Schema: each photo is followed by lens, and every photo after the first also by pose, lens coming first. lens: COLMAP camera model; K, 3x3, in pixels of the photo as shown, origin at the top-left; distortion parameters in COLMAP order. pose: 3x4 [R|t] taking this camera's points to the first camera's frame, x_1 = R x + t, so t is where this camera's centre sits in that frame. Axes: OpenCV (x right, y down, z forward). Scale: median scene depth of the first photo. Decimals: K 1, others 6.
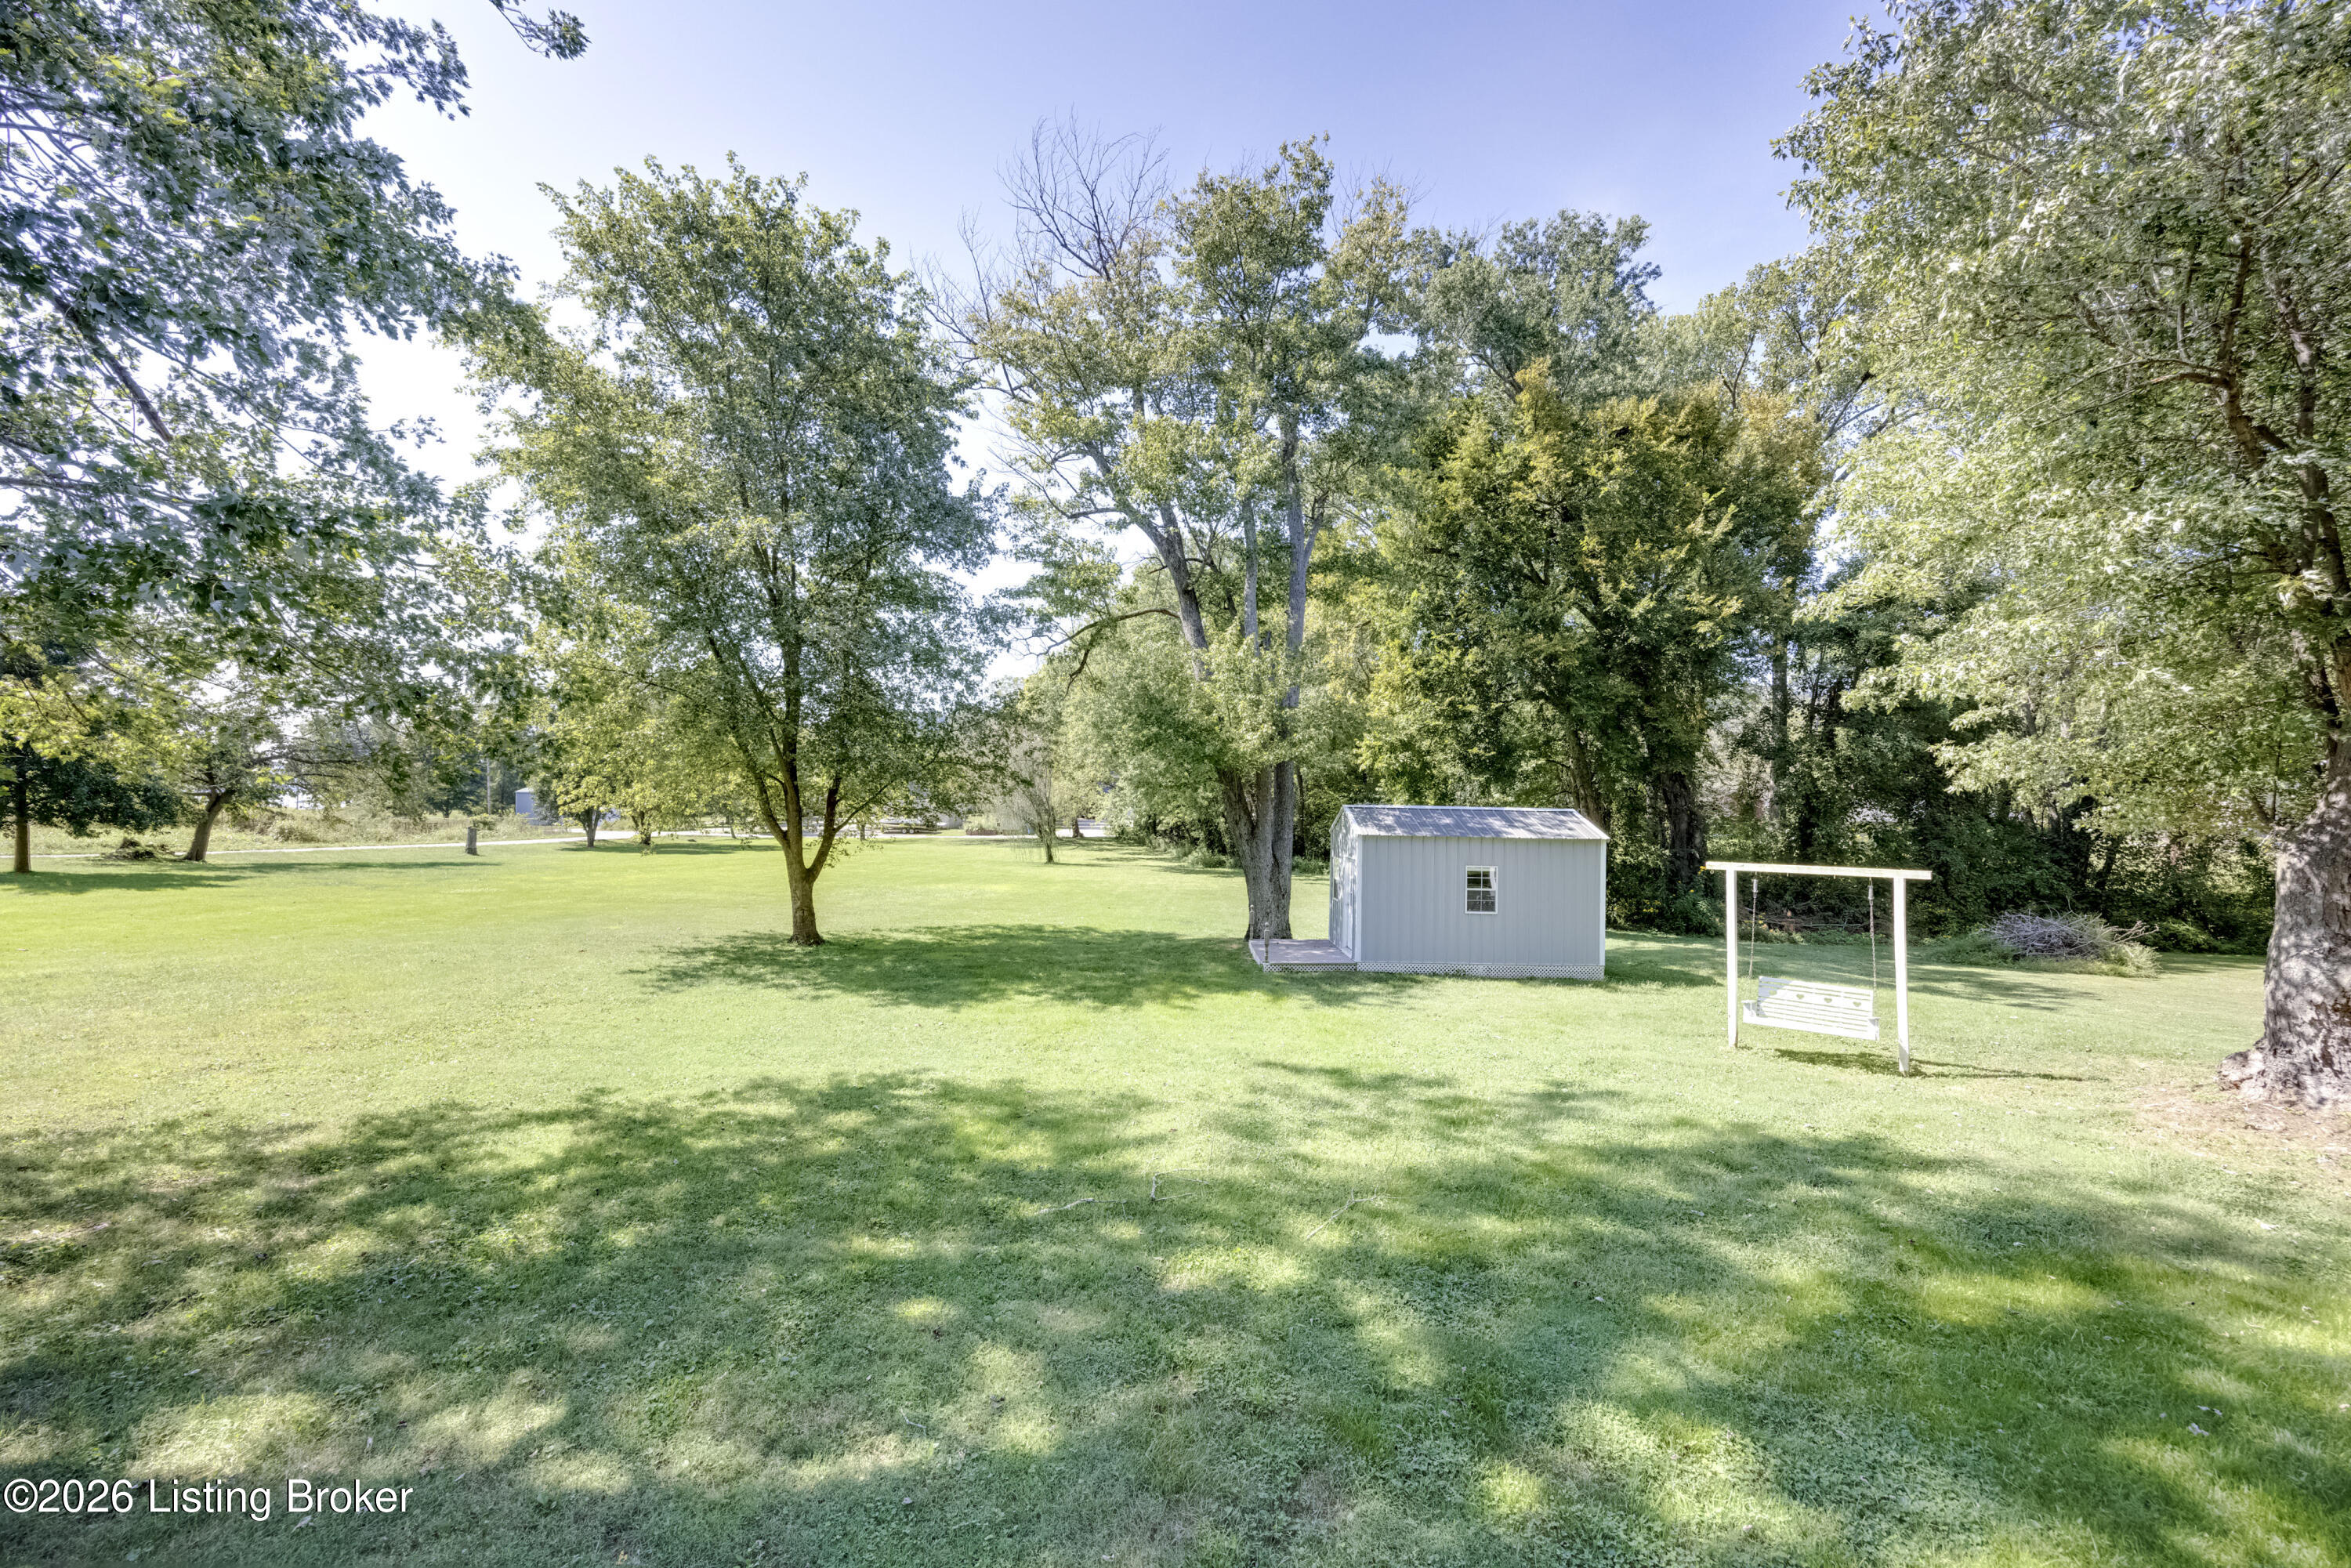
lens RADIAL K [[900.3, 0, 1178.5], [0, 900.3, 795.3], [0, 0, 1]] dist [-0.000090, -0.000057]
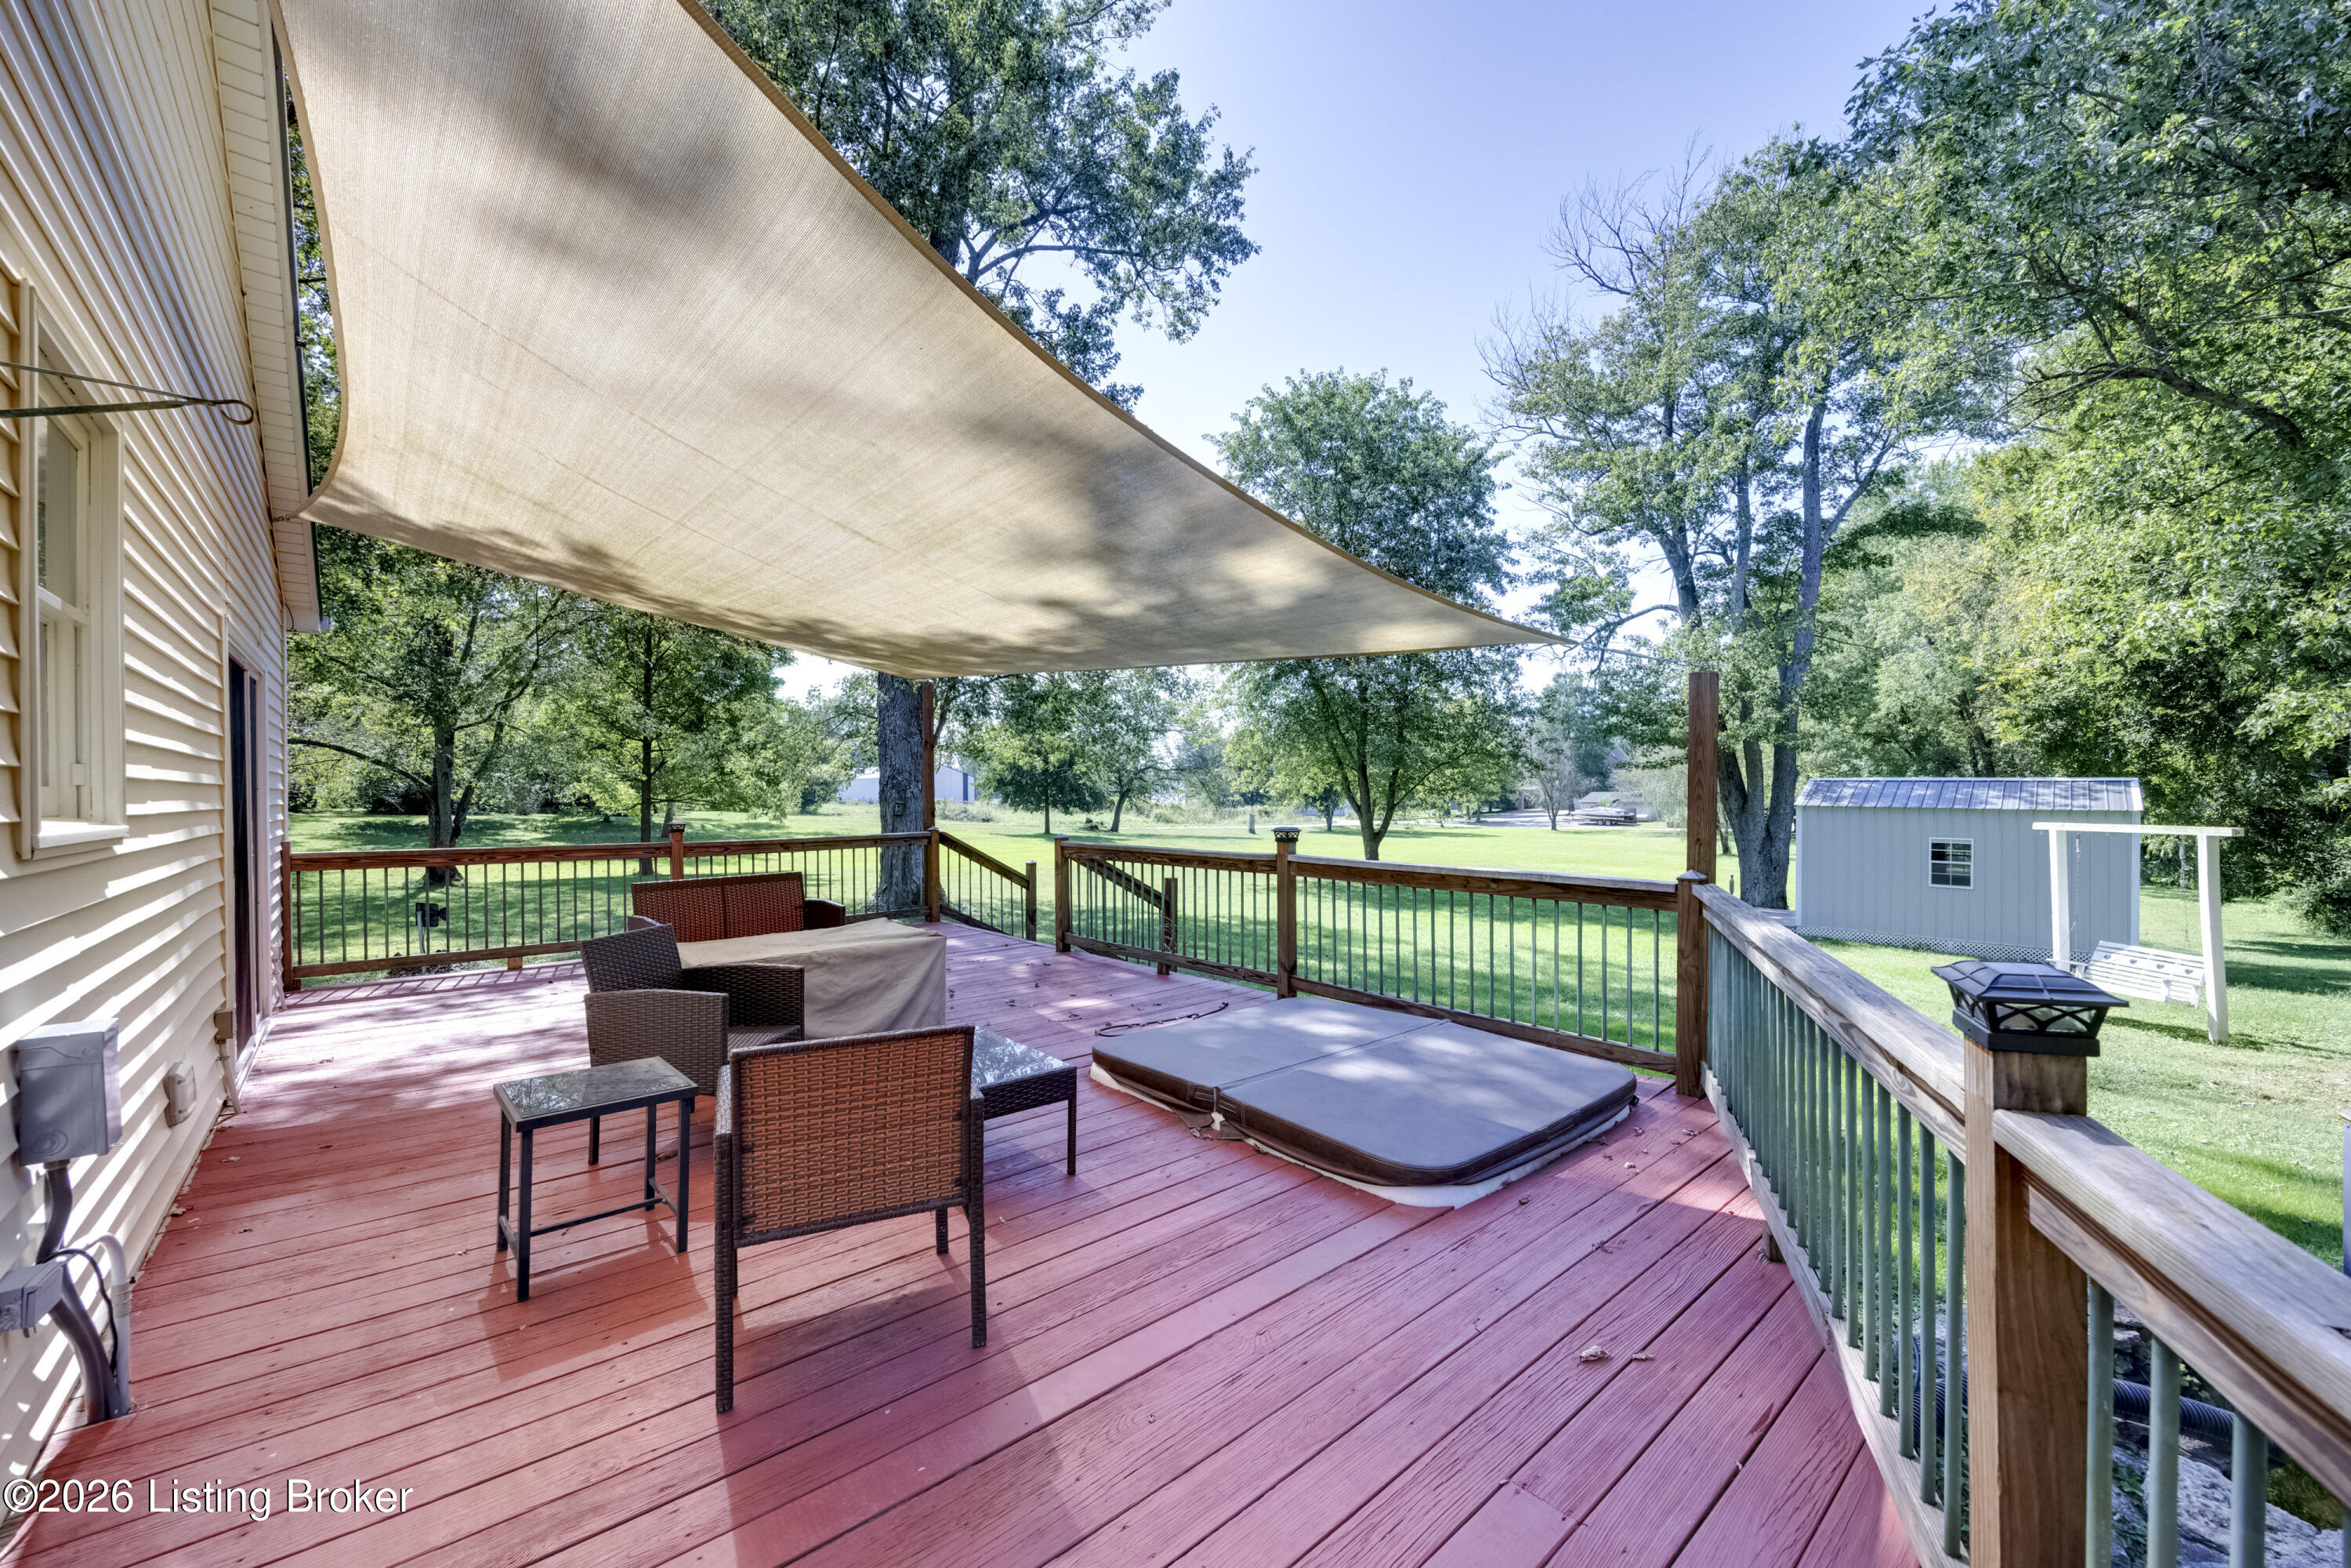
lens RADIAL K [[900.3, 0, 1178.5], [0, 900.3, 795.3], [0, 0, 1]] dist [-0.000090, -0.000057]
pose [[0.711748, -0.010593, -0.702355, 0.320641], [0.014730, 0.999891, -0.000154, 0.015835], [0.702280, -0.010236, 0.711827, -0.194394]]
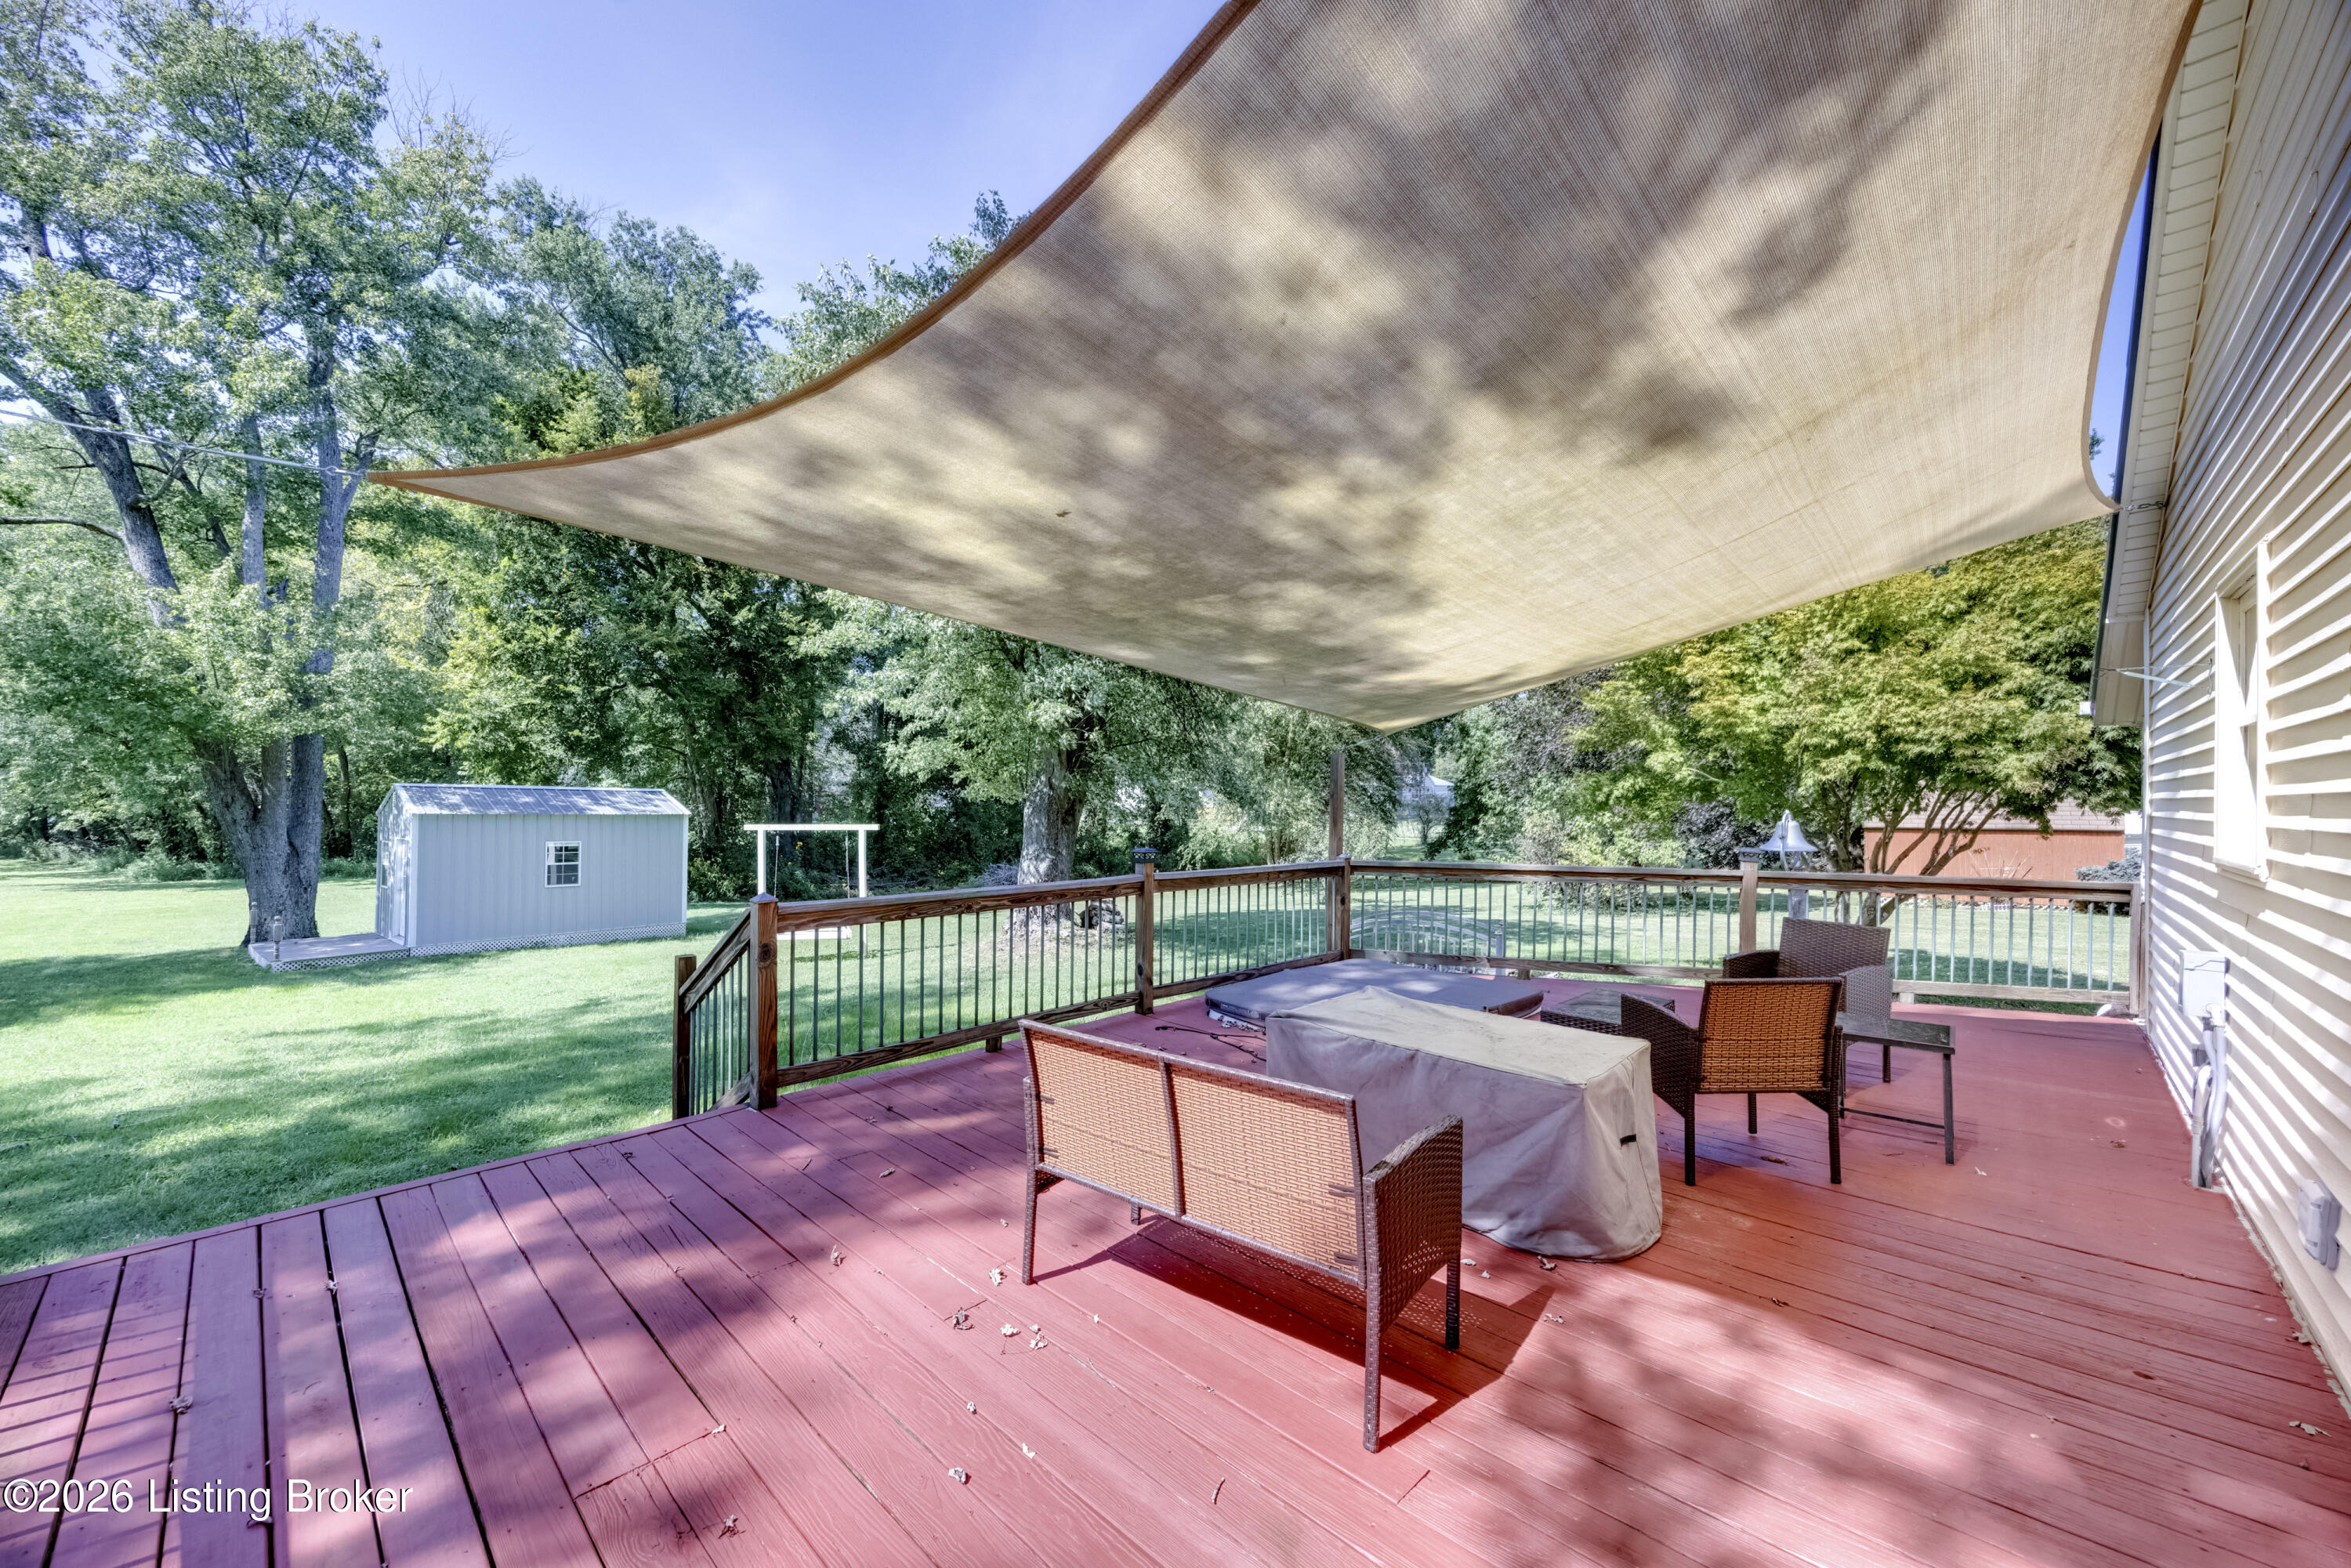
lens RADIAL K [[887.4, 0, 1185.3], [0, 887.4, 789.4], [0, 0, 1]] dist [0.000076, -0.002803]
pose [[0.629588, 0.002328, 0.776926, -0.011214], [-0.006481, 0.999976, 0.002255, 0.007638], [-0.776902, -0.006455, 0.629588, -0.172517]]
